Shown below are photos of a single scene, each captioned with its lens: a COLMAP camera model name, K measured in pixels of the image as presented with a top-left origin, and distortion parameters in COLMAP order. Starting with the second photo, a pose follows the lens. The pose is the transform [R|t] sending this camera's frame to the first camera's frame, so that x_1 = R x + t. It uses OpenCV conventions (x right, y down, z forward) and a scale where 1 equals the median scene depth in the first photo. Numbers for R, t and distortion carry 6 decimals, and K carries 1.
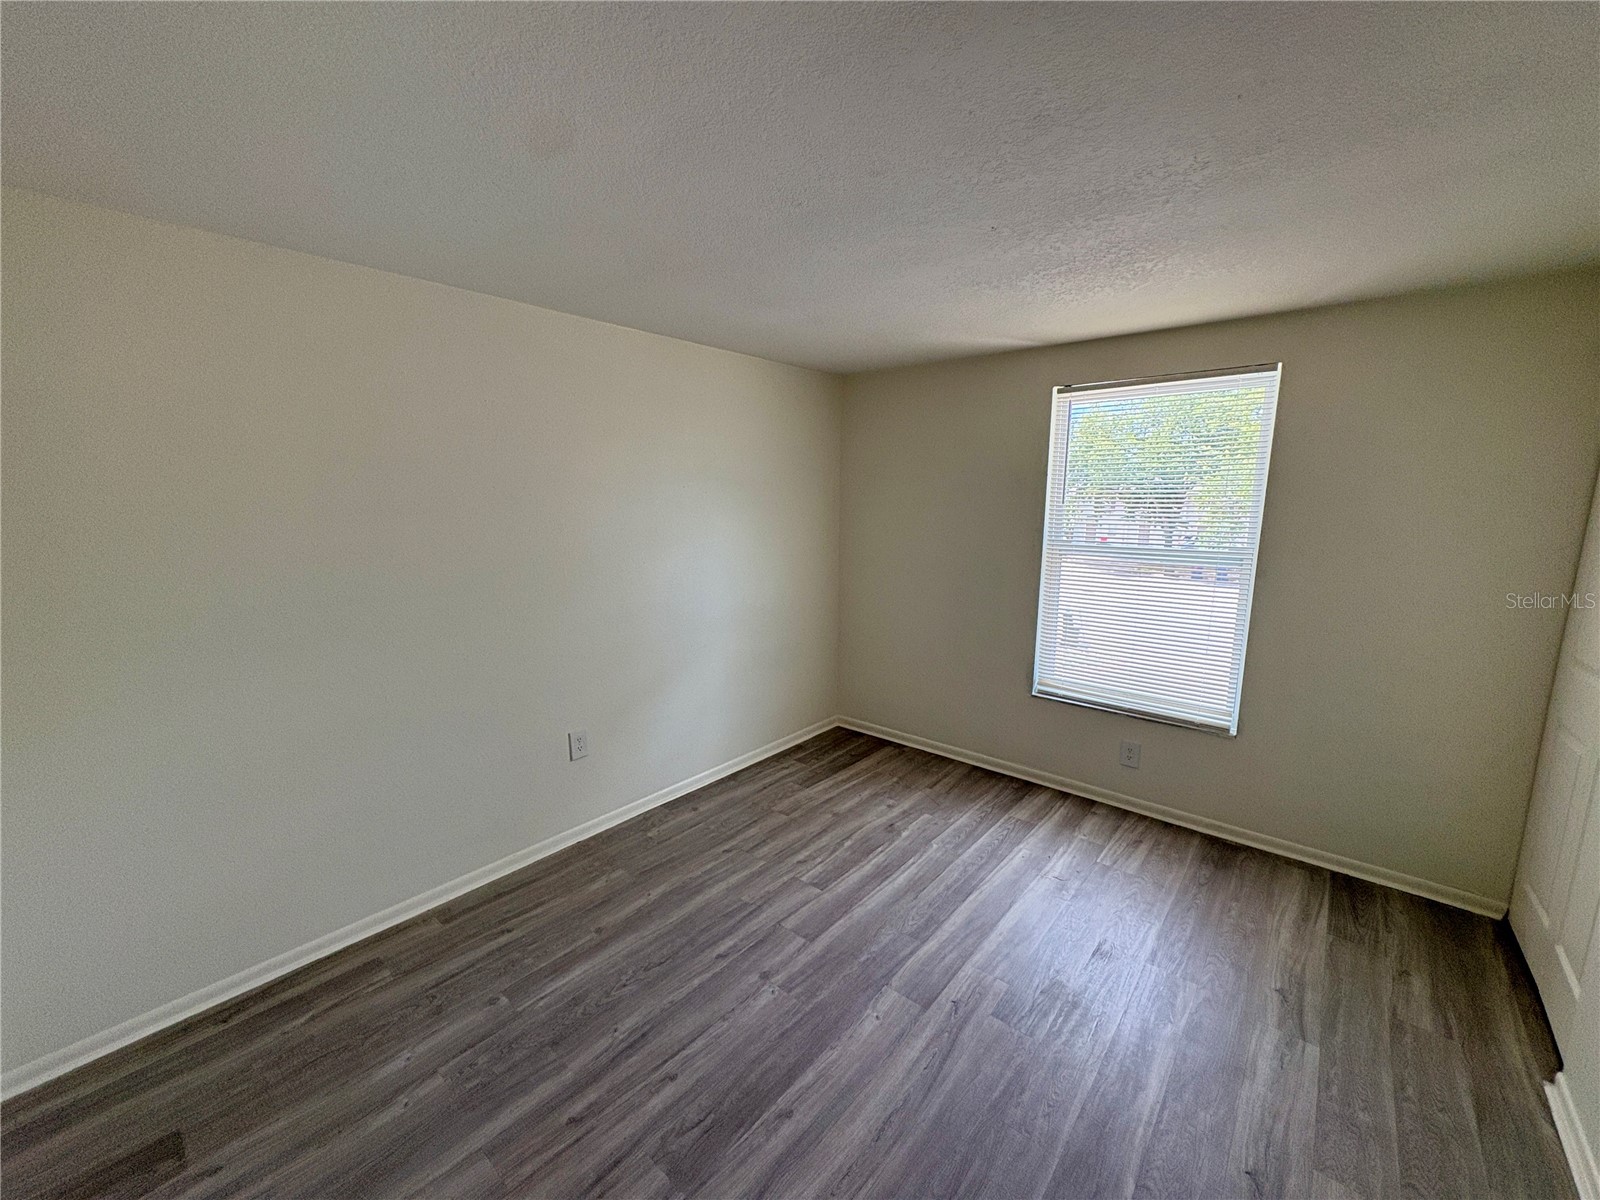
lens RADIAL K [[636.3, 0, 799.0], [0, 636.3, 597.6], [0, 0, 1]] dist [0.001376, -0.000002]
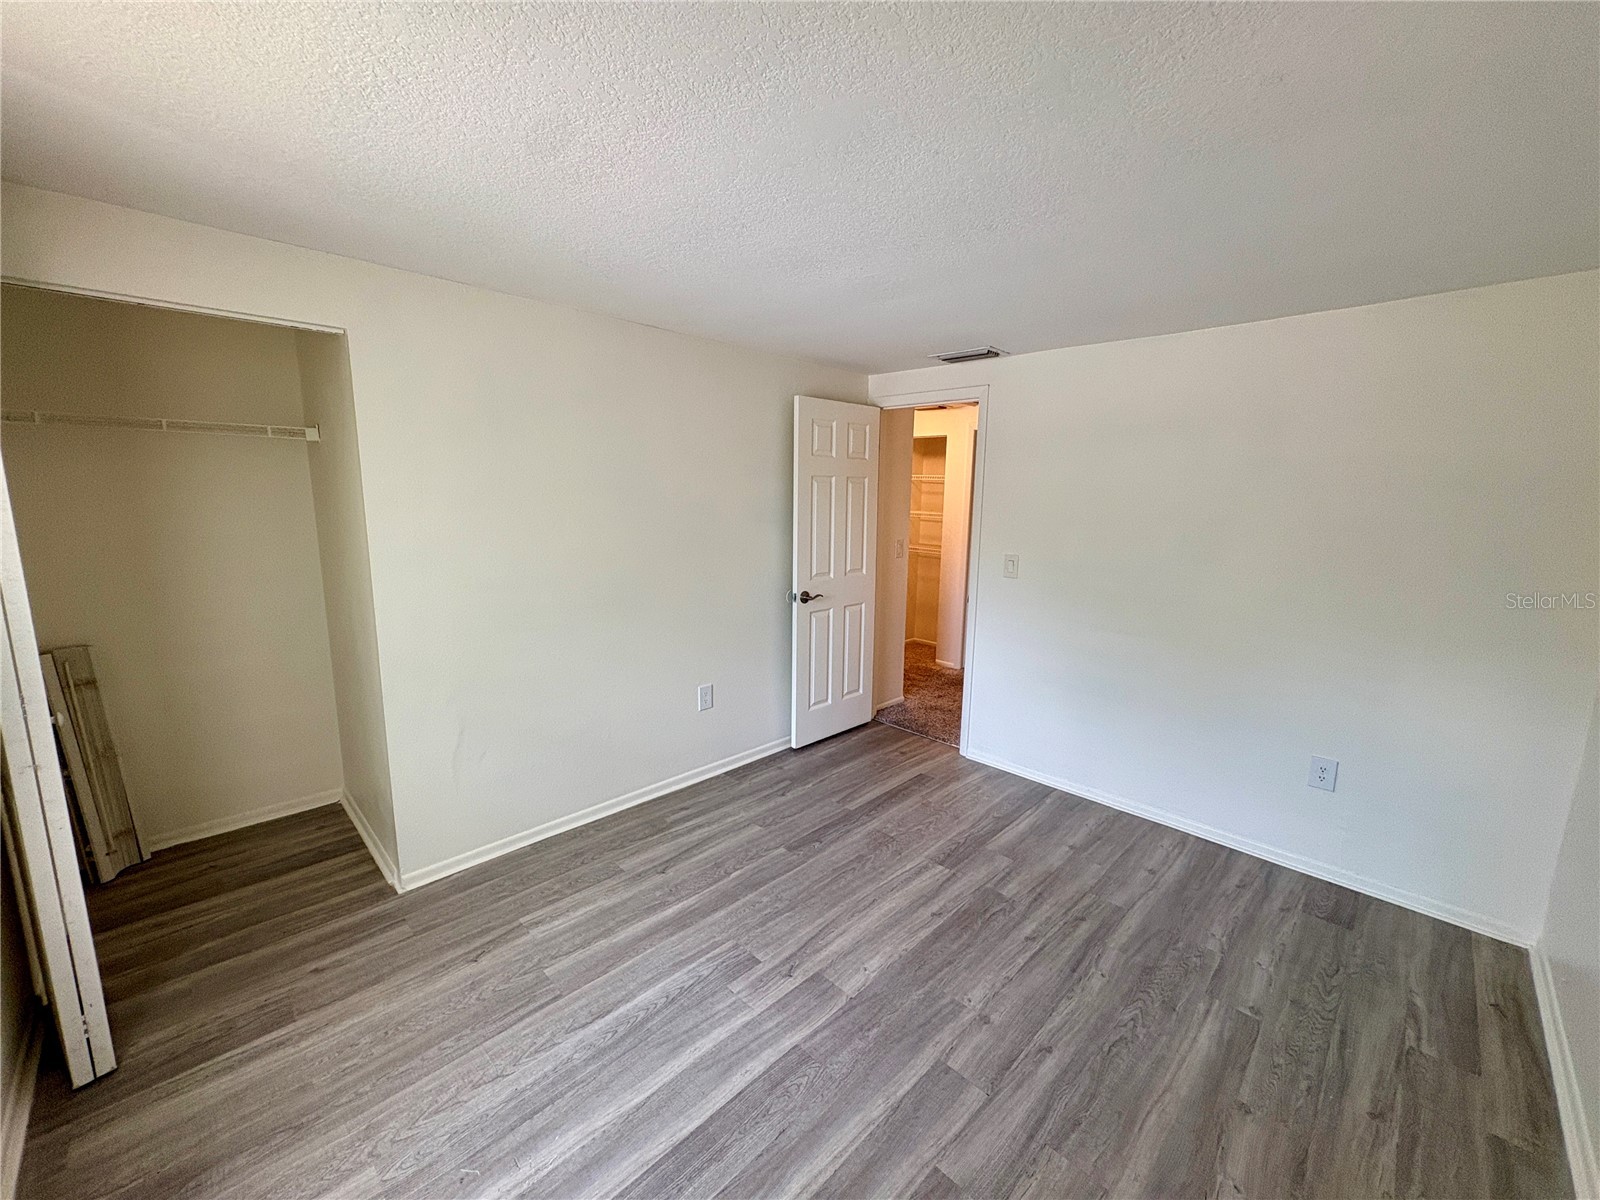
lens RADIAL K [[636.3, 0, 799.0], [0, 636.3, 597.6], [0, 0, 1]] dist [0.001376, -0.000002]
pose [[-0.997016, -0.029902, 0.071166, 0.171900], [-0.005404, 0.946700, 0.322071, -0.283422], [-0.077003, 0.320725, -0.944037, 1.767773]]
